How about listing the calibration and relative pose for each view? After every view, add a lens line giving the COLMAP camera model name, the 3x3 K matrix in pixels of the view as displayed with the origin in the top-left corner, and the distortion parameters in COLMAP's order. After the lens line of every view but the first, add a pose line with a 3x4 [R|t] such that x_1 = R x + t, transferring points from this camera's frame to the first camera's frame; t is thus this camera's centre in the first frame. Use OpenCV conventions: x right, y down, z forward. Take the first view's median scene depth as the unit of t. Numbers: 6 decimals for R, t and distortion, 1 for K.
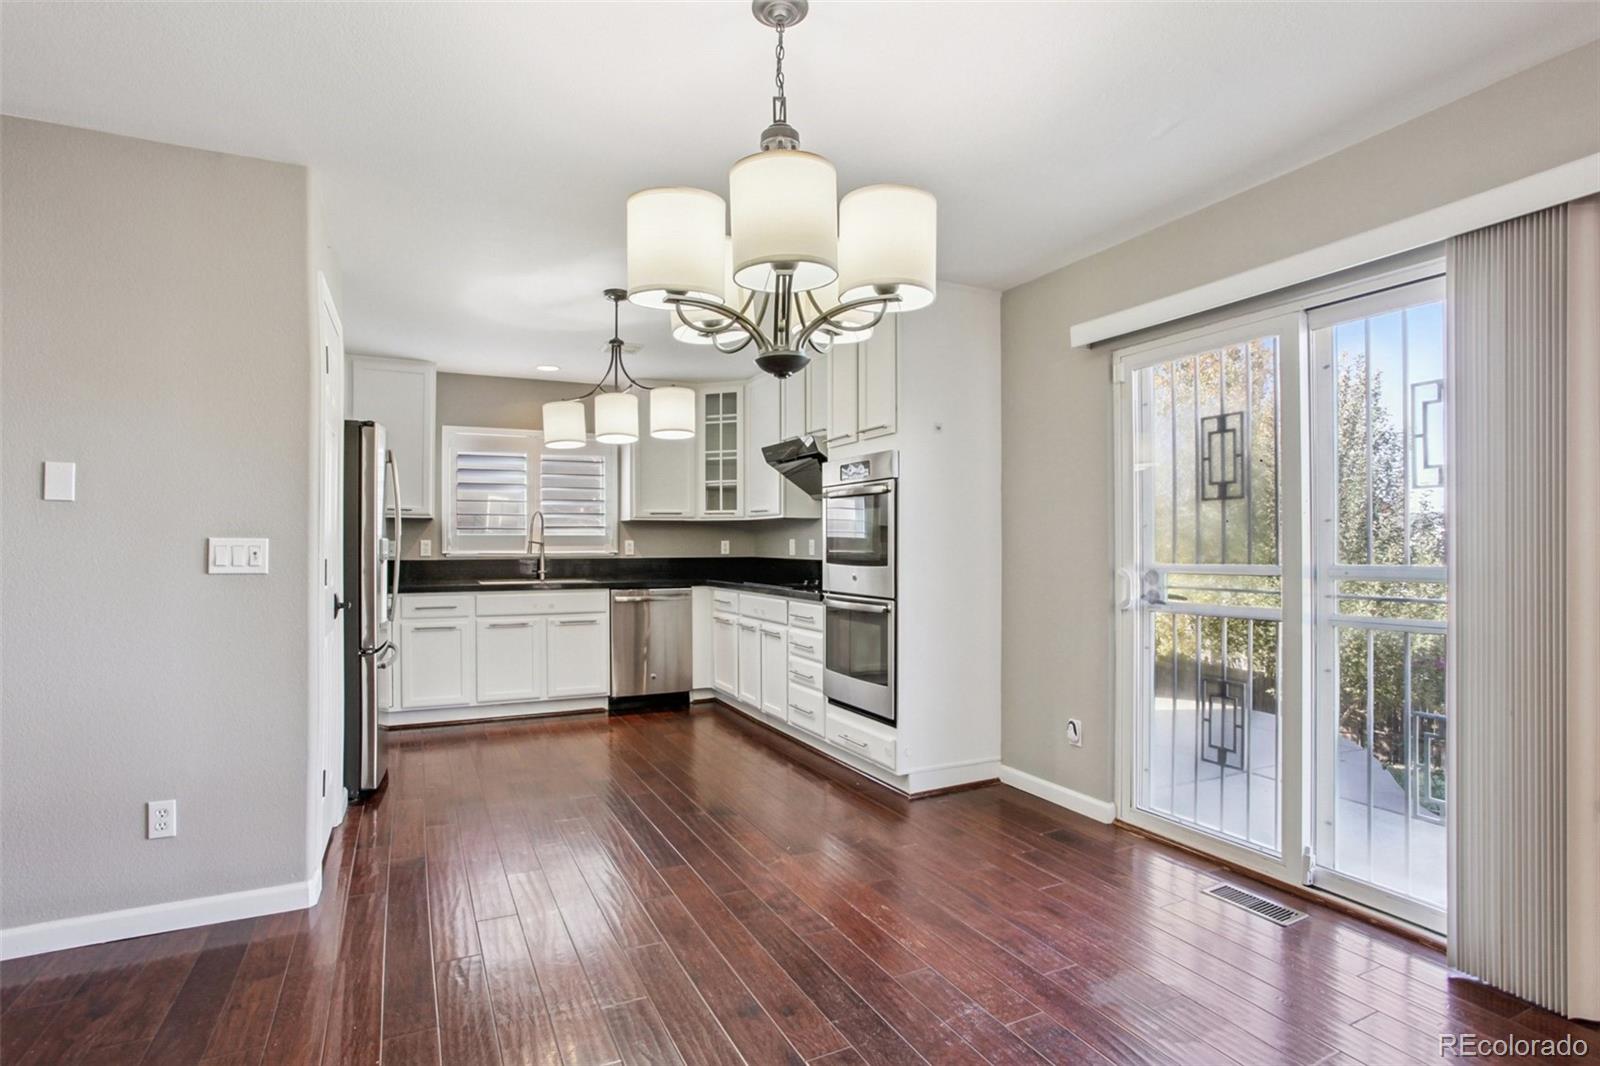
lens RADIAL K [[790.8, 0, 783.5], [0, 790.8, 537.7], [0, 0, 1]] dist [-0.078956, 0.035054]
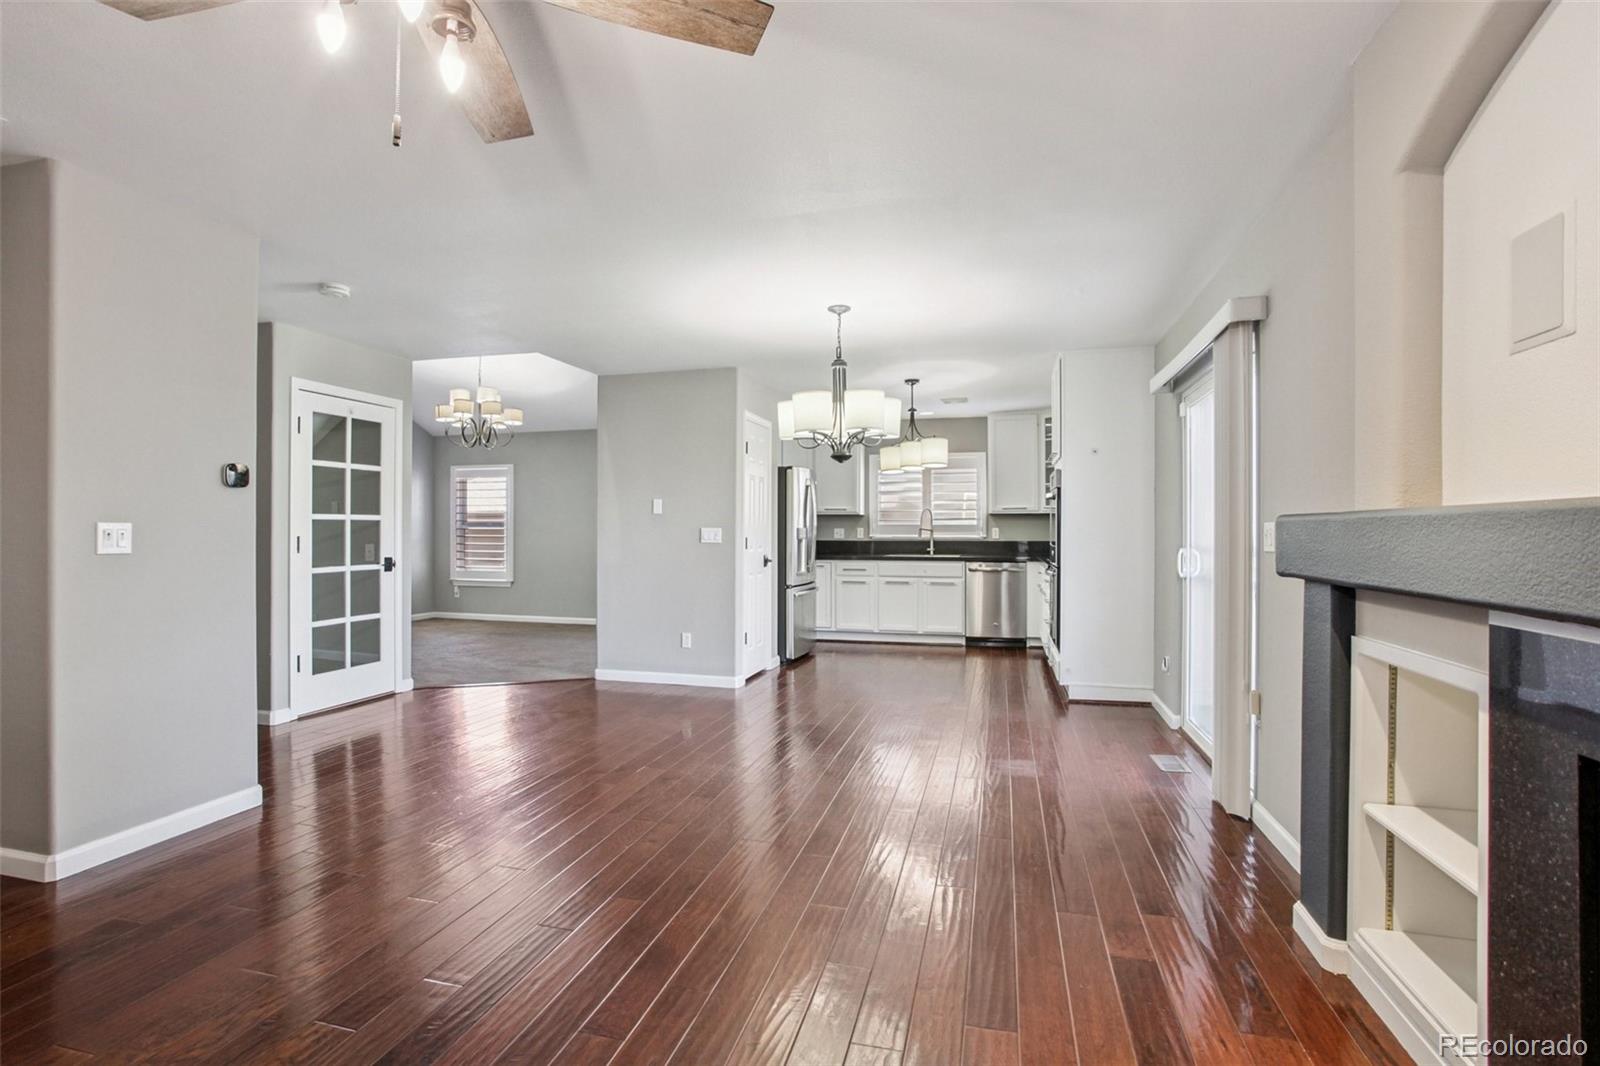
lens RADIAL K [[790.8, 0, 783.5], [0, 790.8, 537.7], [0, 0, 1]] dist [-0.078956, 0.035054]
pose [[0.758098, 0.005286, -0.652120, 0.476733], [0.005124, 0.999888, 0.014062, -0.001114], [0.652121, -0.014002, 0.757986, -0.321958]]
